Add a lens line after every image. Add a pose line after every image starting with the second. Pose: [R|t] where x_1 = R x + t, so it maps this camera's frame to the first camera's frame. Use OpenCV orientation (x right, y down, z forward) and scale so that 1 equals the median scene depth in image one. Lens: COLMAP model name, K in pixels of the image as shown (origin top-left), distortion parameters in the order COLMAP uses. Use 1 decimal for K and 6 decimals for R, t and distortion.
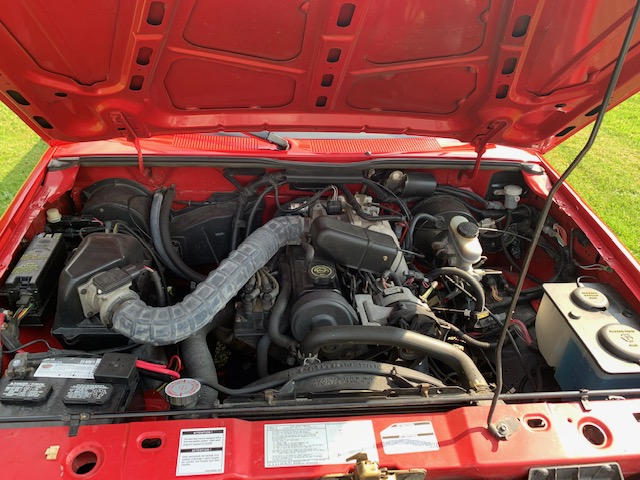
lens RADIAL K [[505.3, 0, 318.0], [0, 505.3, 242.6], [0, 0, 1]] dist [0.060970, -0.062730]
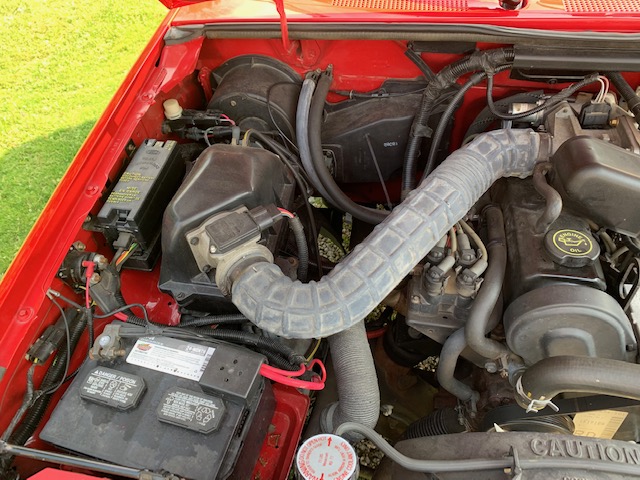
lens RADIAL K [[505.3, 0, 318.0], [0, 505.3, 242.6], [0, 0, 1]] dist [0.060970, -0.062730]
pose [[0.954752, 0.118229, -0.272893, -0.107452], [-0.046255, 0.965451, 0.256447, -0.074941], [0.293784, -0.232220, 0.927235, 0.383768]]
